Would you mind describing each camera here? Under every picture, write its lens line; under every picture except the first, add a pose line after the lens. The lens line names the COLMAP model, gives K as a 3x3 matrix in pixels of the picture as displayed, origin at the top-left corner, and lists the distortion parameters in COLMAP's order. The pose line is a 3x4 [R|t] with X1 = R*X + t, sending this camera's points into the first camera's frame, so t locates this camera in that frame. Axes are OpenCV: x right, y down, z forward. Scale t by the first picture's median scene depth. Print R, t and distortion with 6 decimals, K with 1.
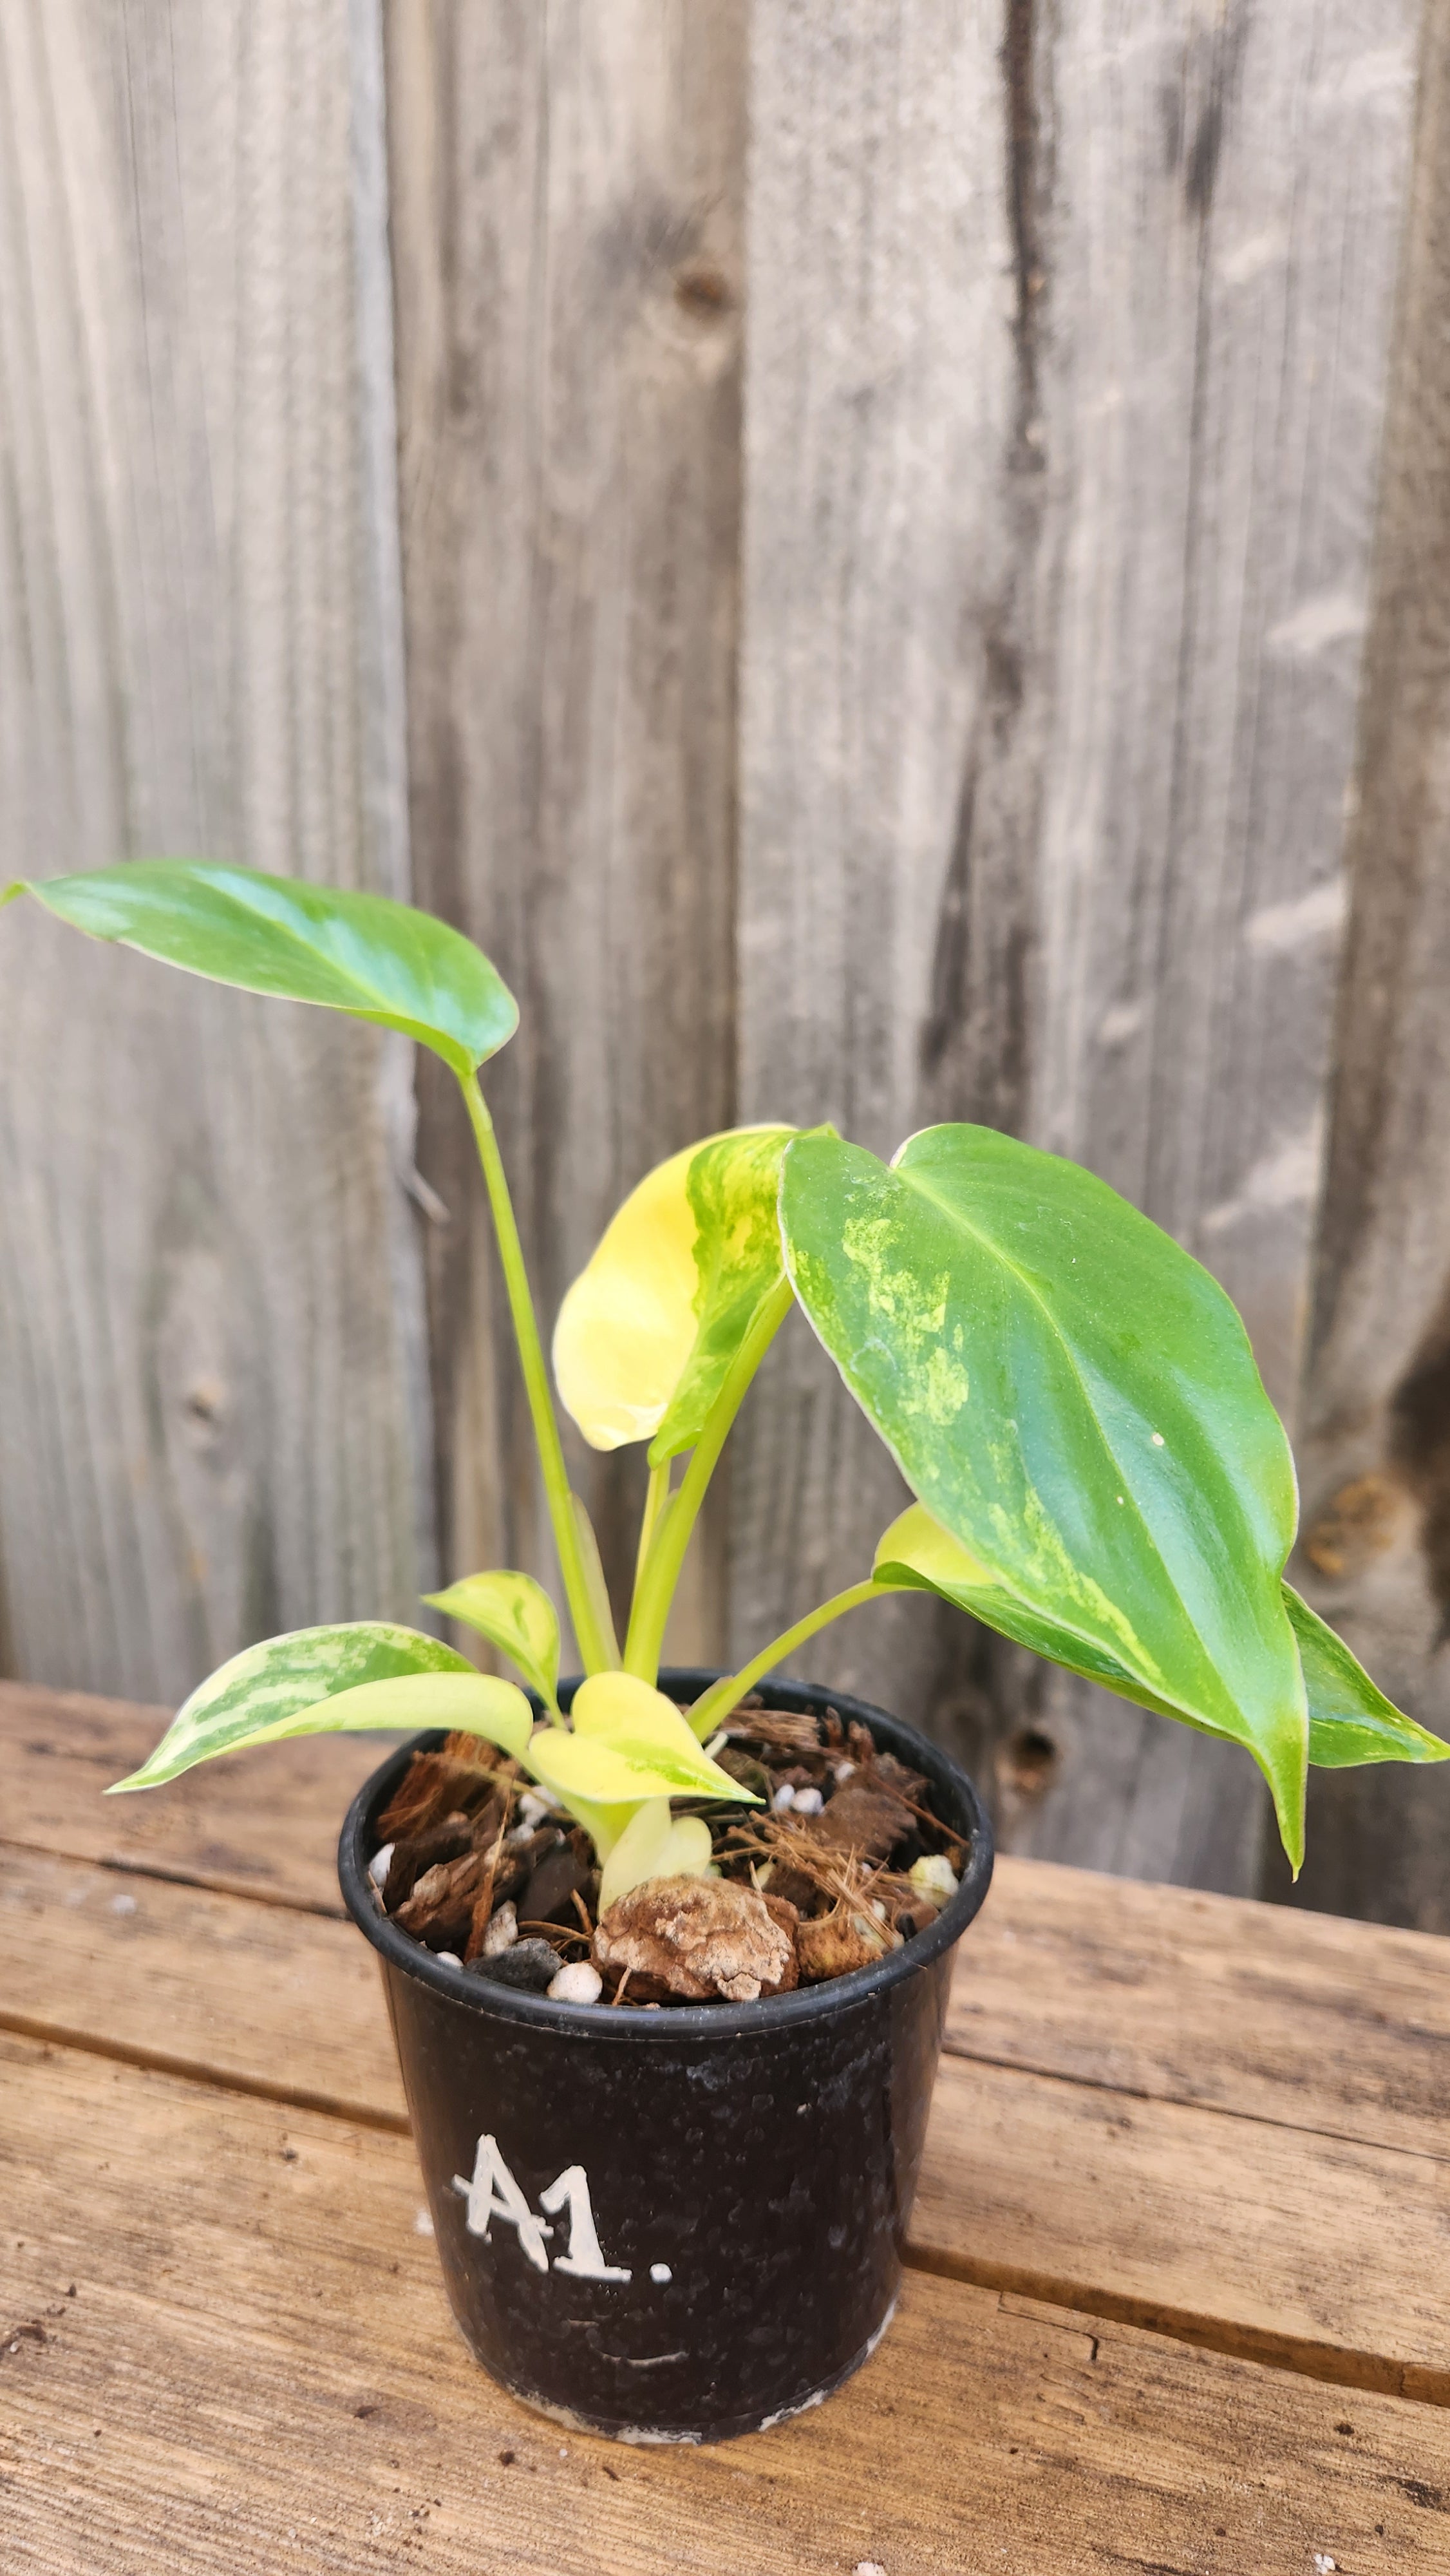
lens RADIAL K [[1807.6, 0, 689.2], [0, 1807.6, 1297.8], [0, 0, 1]] dist [0.028080, -0.043682]
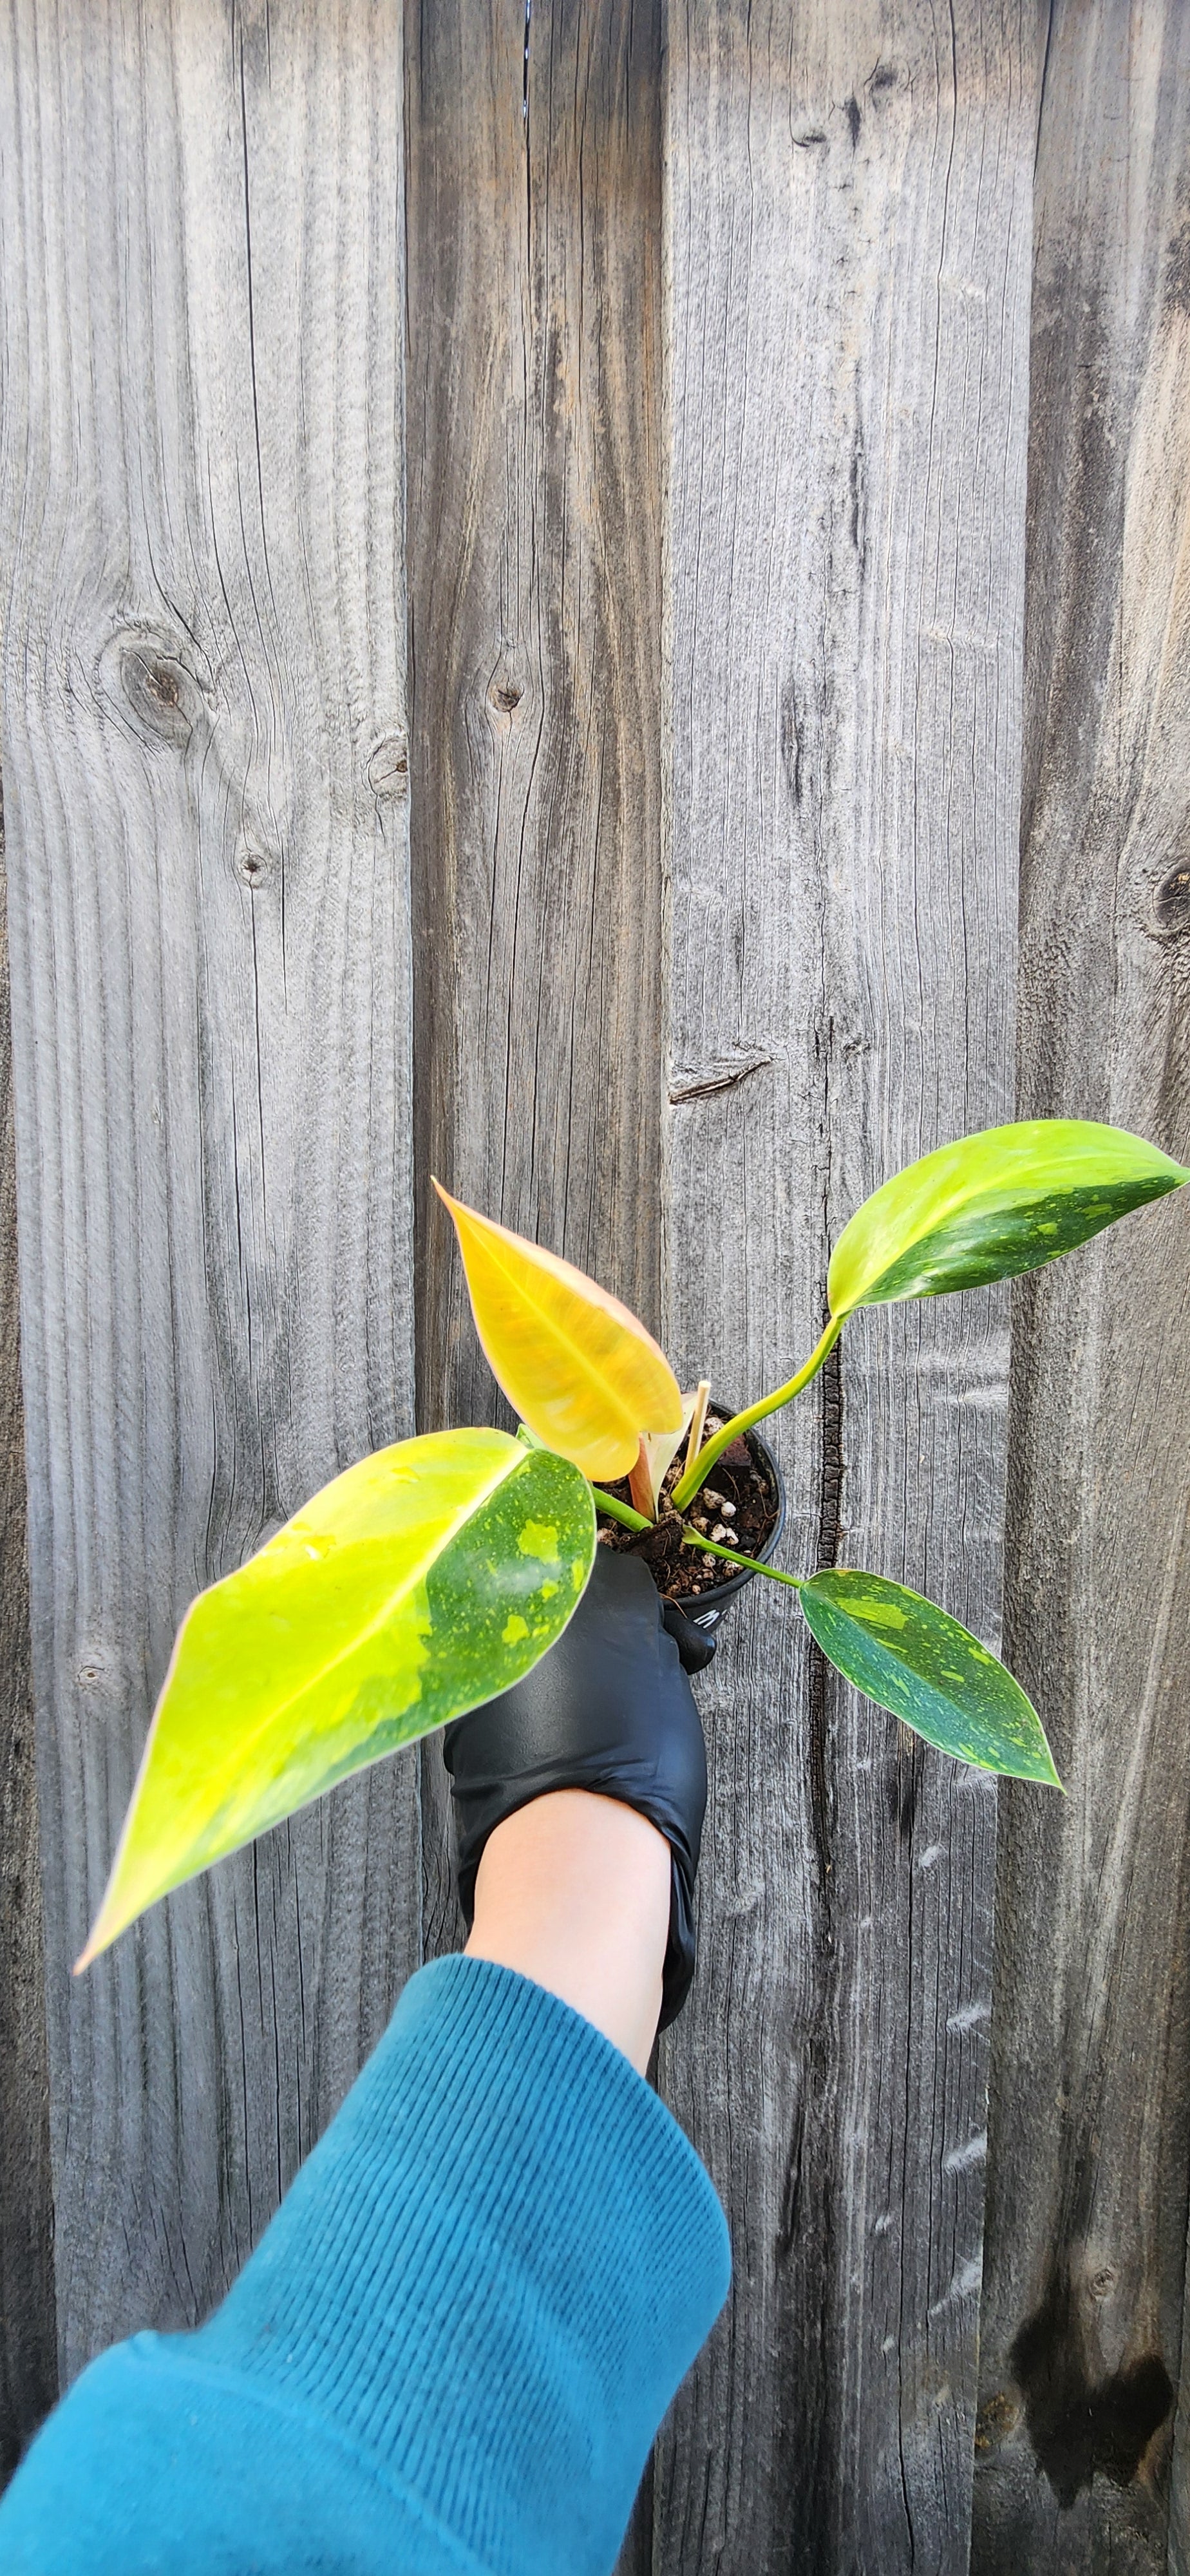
lens RADIAL K [[1057.0, 0, 586.7], [0, 1057.0, 1295.7], [0, 0, 1]] dist [0.000245, -0.000554]
pose [[0.909866, -0.031625, 0.413695, -0.438978], [0.099386, 0.984675, -0.143312, -0.938695], [-0.402822, 0.171510, 0.899065, 0.009761]]
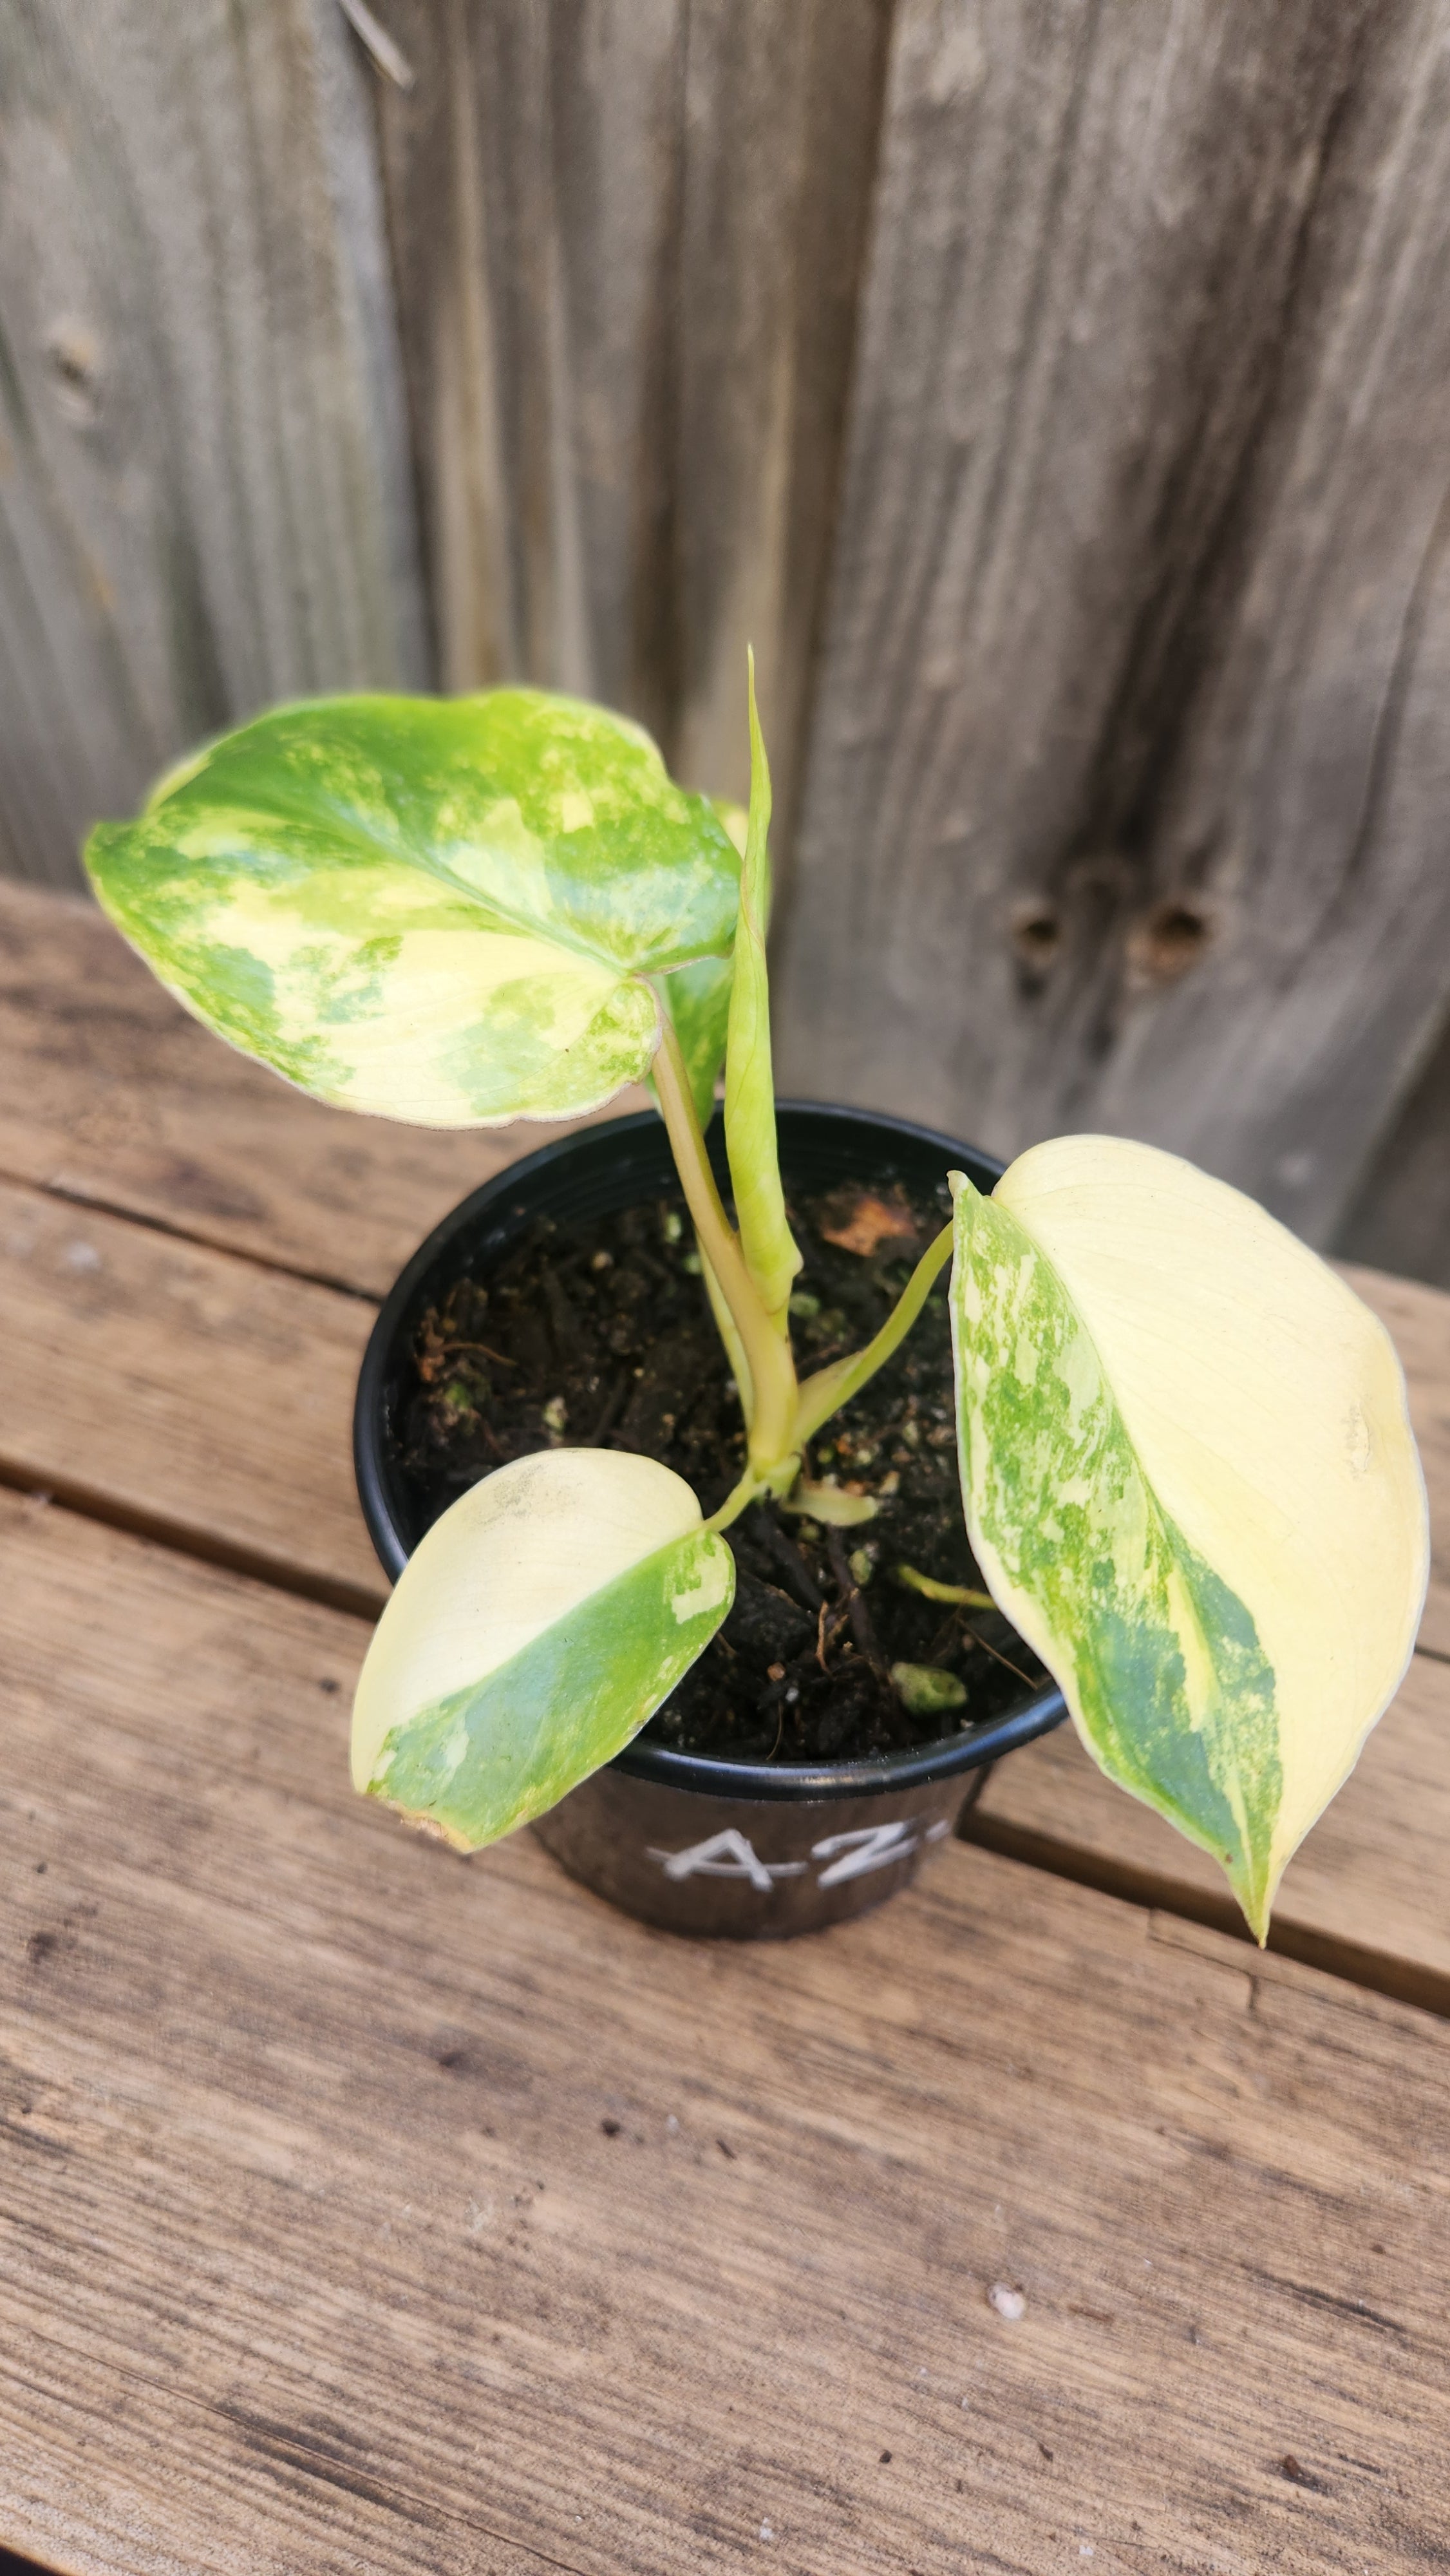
lens RADIAL K [[1851.0, 0, 689.3], [0, 1851.0, 1314.1], [0, 0, 1]] dist [-0.004703, -0.006918]
pose [[0.999257, 0.028017, 0.026449, -0.050731], [-0.038412, 0.777845, 0.627281, -0.139892], [-0.002999, -0.627831, 0.778344, 0.276207]]
